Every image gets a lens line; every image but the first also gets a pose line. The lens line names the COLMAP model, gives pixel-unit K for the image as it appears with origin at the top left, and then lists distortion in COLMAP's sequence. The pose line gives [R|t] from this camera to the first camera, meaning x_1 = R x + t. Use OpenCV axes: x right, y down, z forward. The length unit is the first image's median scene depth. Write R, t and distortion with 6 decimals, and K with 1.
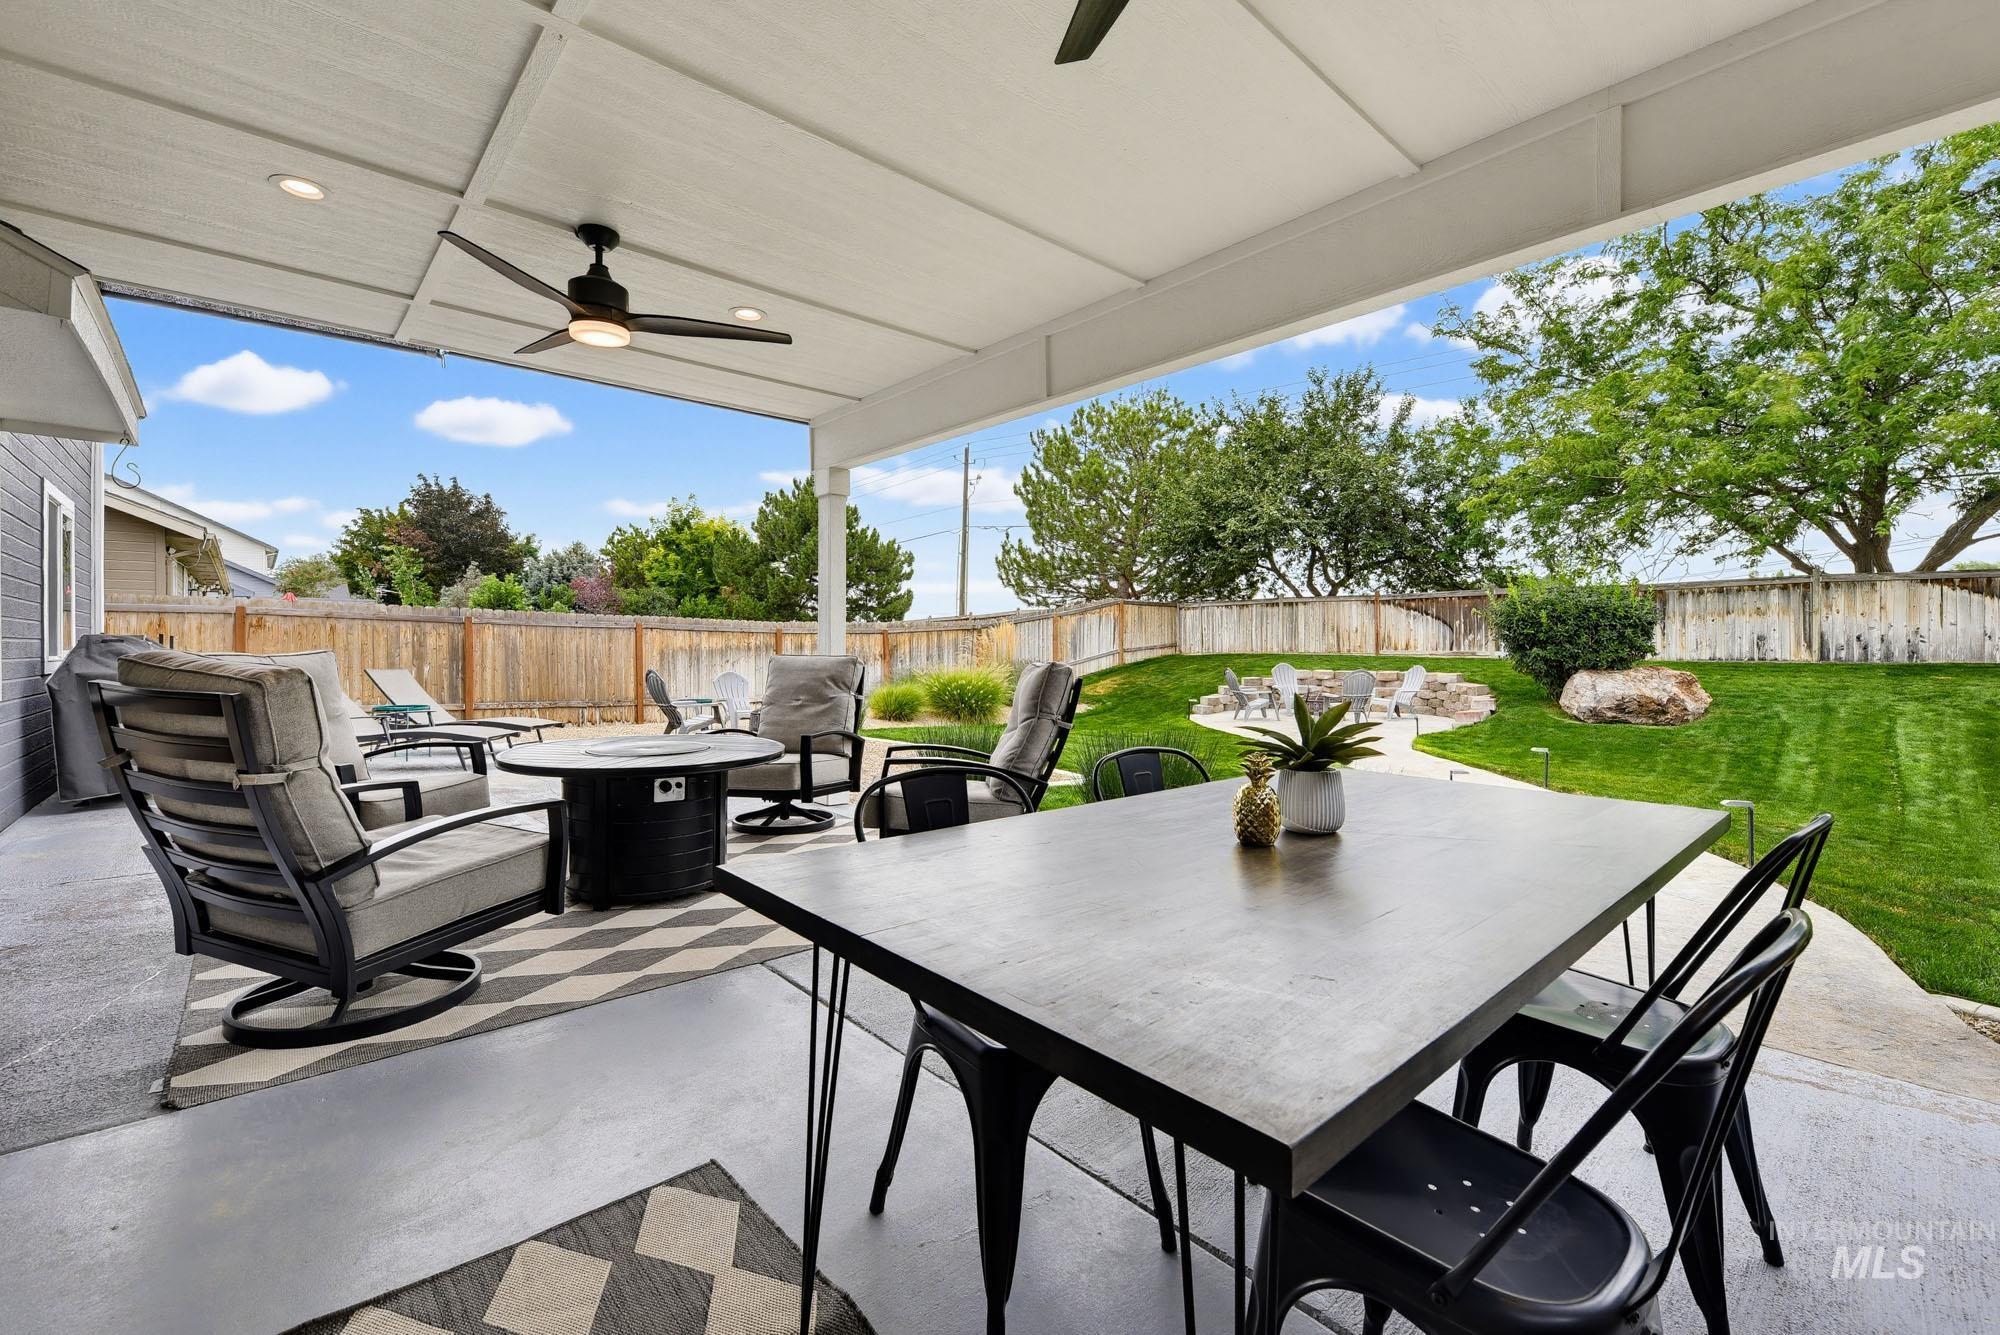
lens RADIAL K [[839.5, 0, 993.7], [0, 839.5, 653.5], [0, 0, 1]] dist [0.009109, -0.005113]
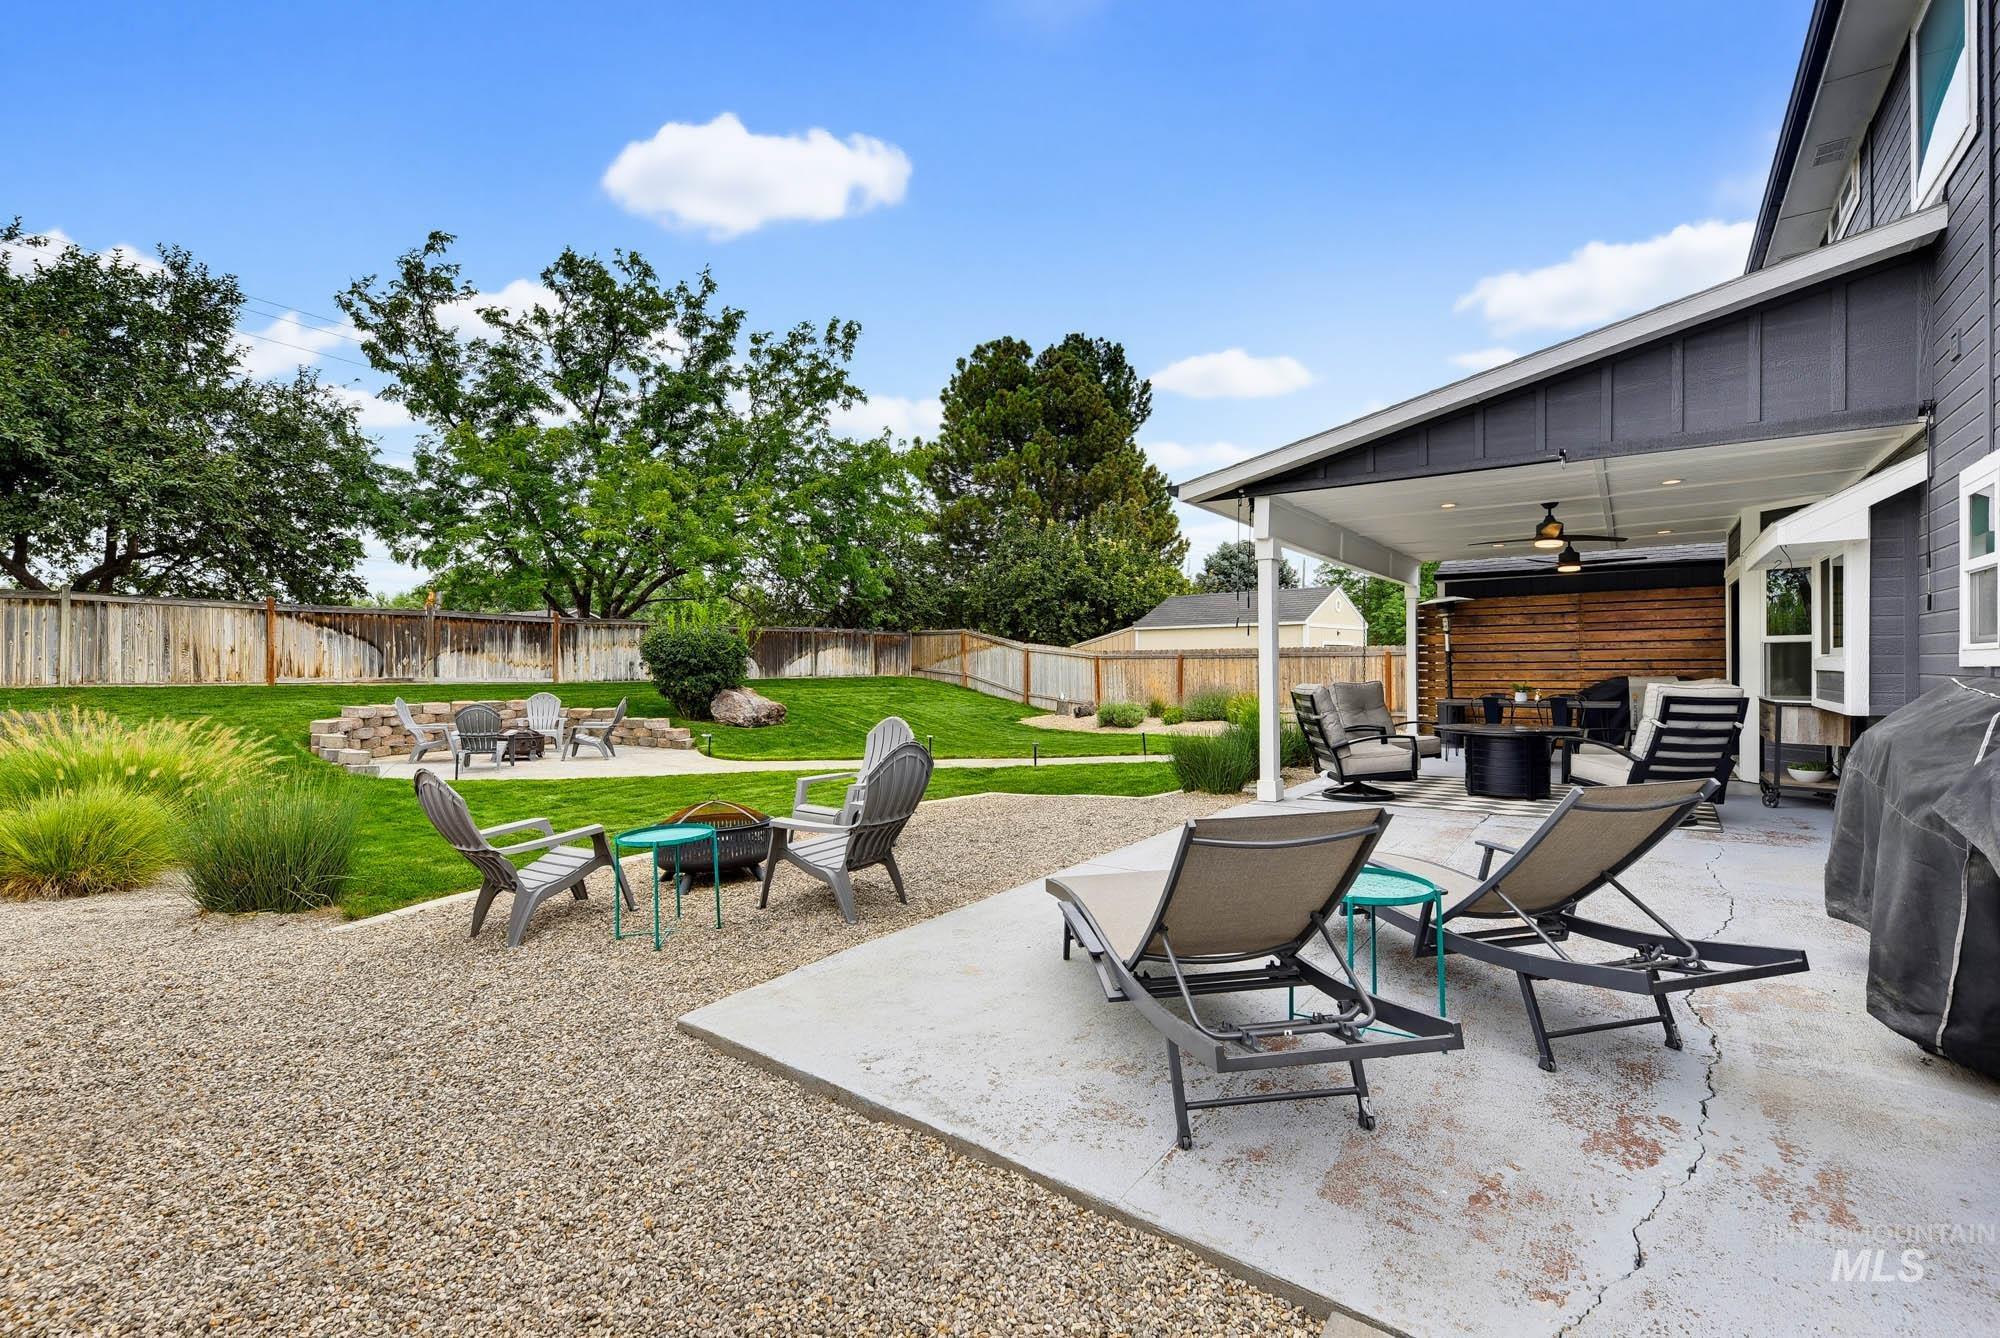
lens RADIAL K [[868.4, 0, 1013.4], [0, 868.4, 666.5], [0, 0, 1]] dist [0.014652, -0.004713]
pose [[-0.223487, -0.002873, 0.974703, -0.528203], [0.010458, 0.999931, 0.005345, -0.013769], [-0.974651, 0.011388, -0.223442, 0.645224]]
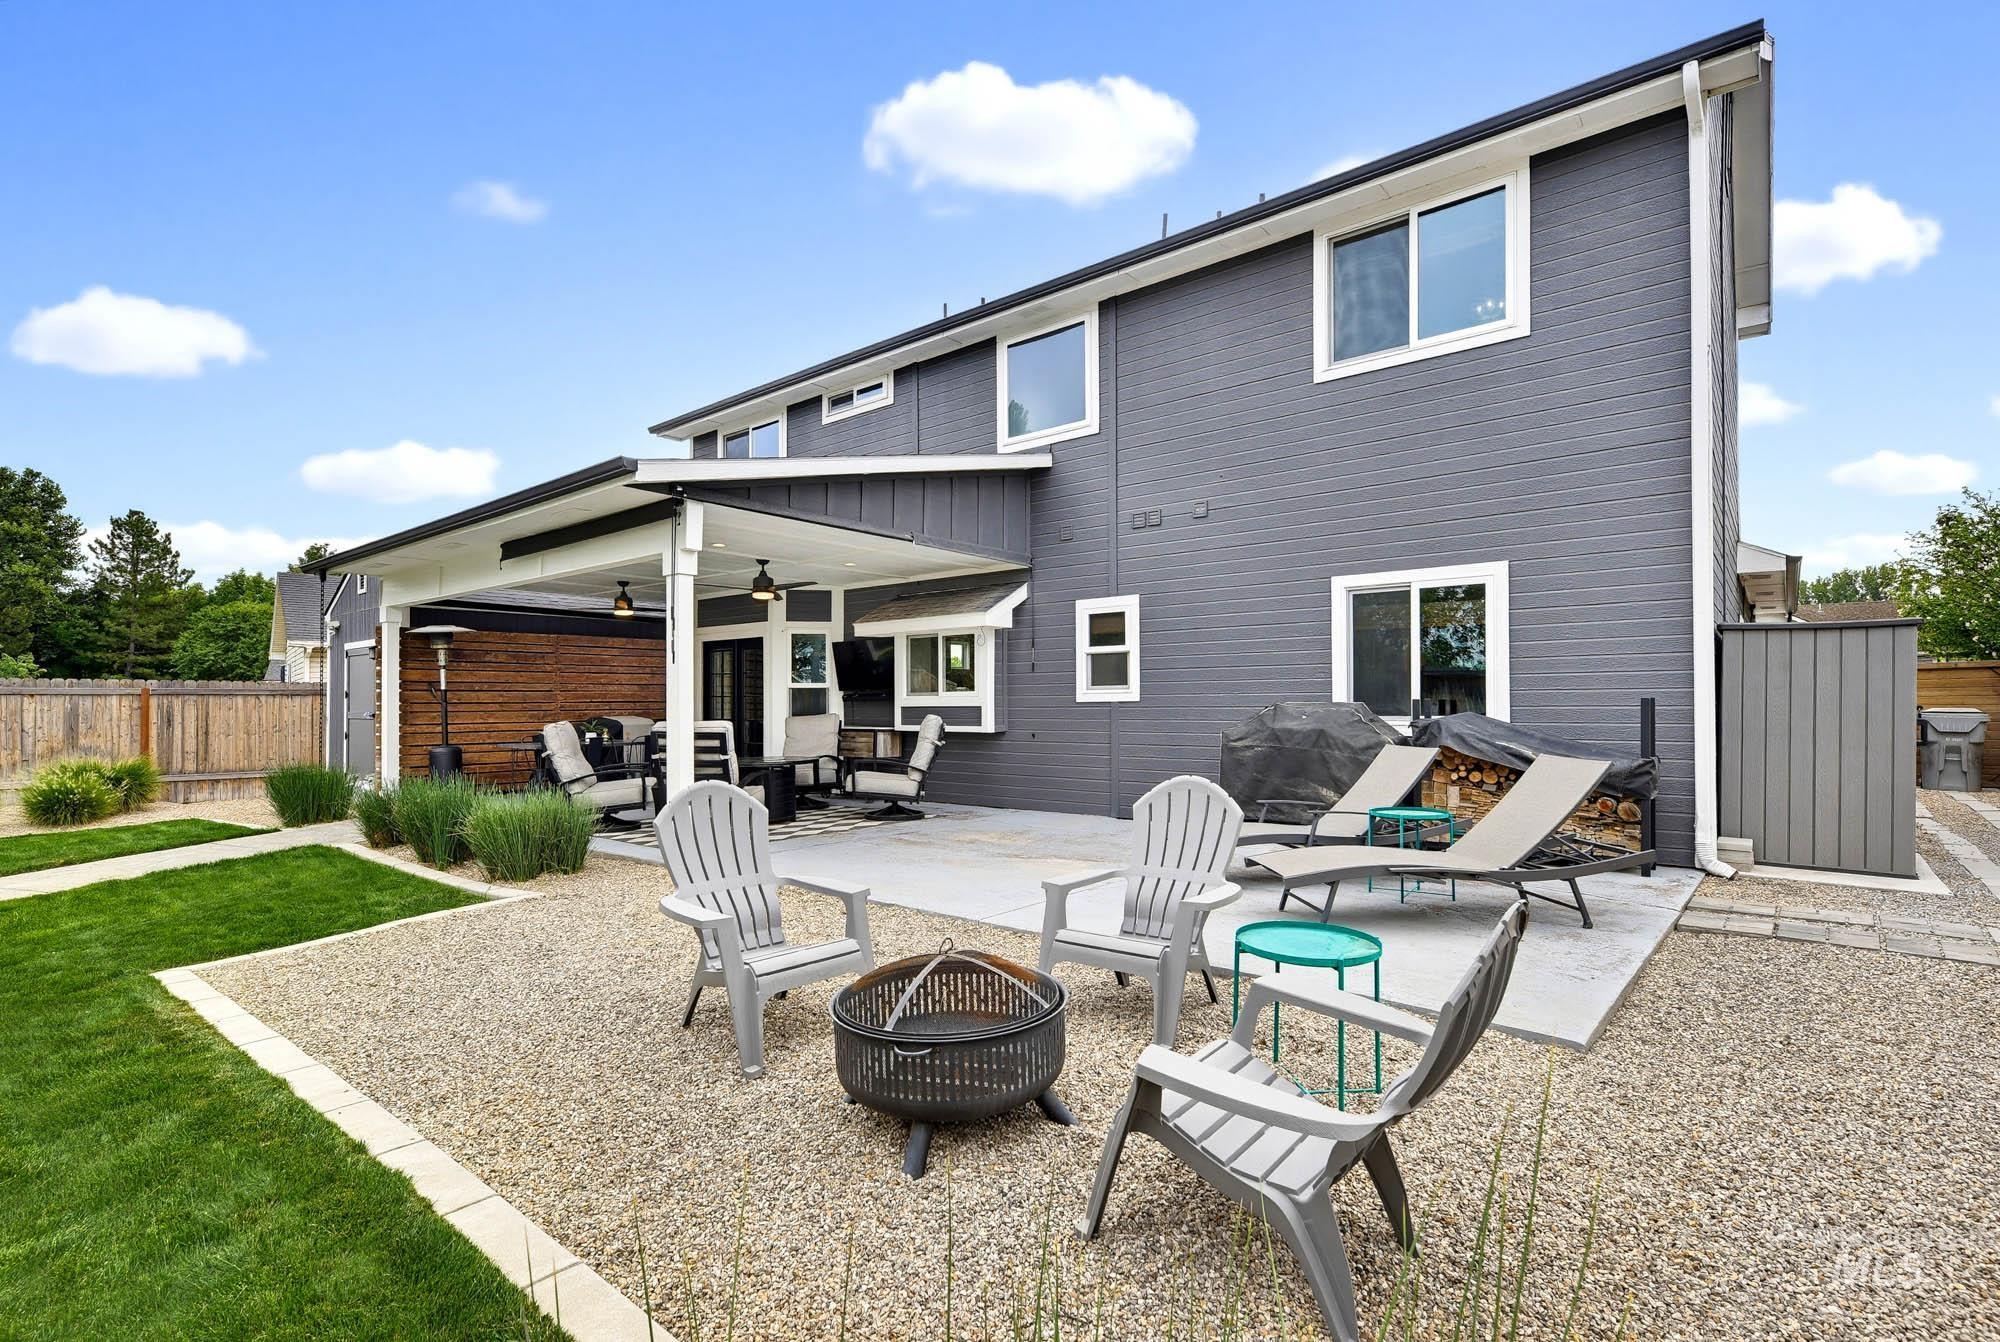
lens RADIAL K [[912.3, 0, 983.2], [0, 912.3, 703.4], [0, 0, 1]] dist [0.014716, 0.000159]
pose [[-0.989570, 0.001023, -0.144052, -0.151392], [0.000666, 0.999997, 0.002523, -0.009503], [0.144054, 0.002401, -0.989567, 0.859199]]
